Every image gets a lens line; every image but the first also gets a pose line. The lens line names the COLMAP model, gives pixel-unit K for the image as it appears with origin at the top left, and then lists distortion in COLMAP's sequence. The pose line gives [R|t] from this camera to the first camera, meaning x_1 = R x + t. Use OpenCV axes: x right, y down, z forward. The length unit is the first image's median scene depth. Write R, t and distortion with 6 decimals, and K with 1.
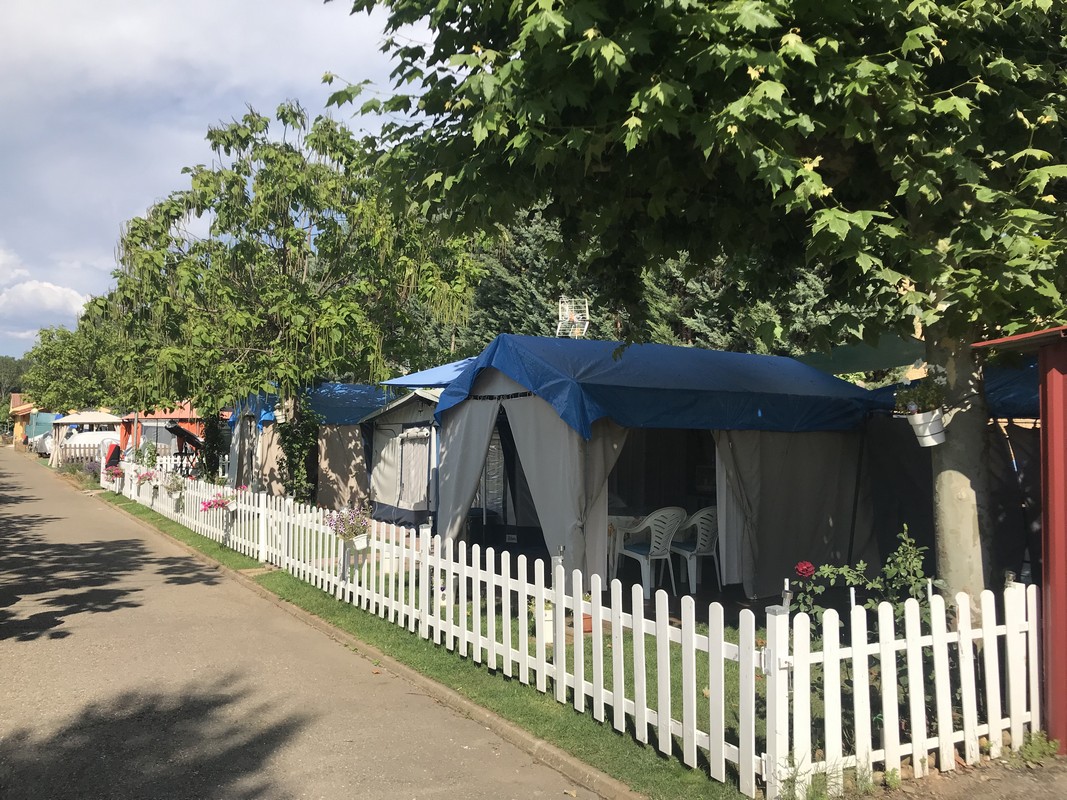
lens RADIAL K [[904.8, 0, 470.3], [0, 904.8, 410.1], [0, 0, 1]] dist [-0.172963, 0.674045]
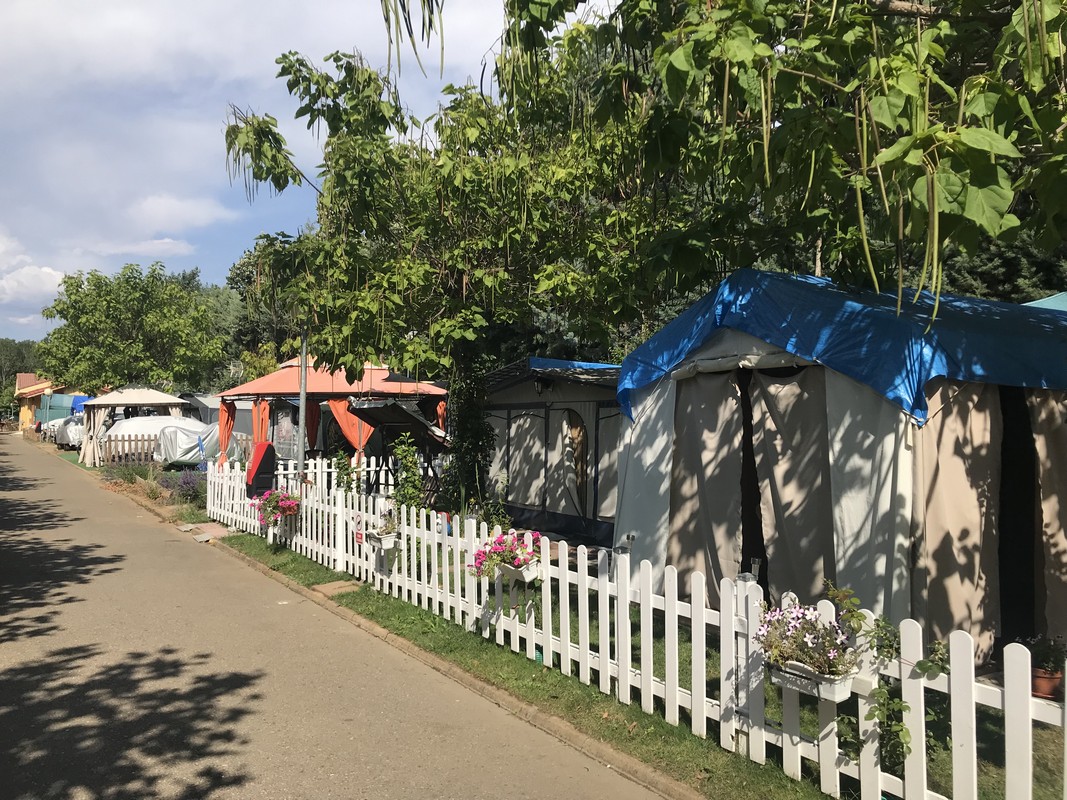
lens RADIAL K [[859.9, 0, 533.5], [0, 859.9, 400.0], [0, 0, 1]] dist [0.011918, 0.004232]
pose [[0.997356, -0.004084, 0.072554, -0.151399], [0.003500, 0.999960, 0.008175, 0.006081], [-0.072585, -0.007900, 0.997331, 0.277847]]
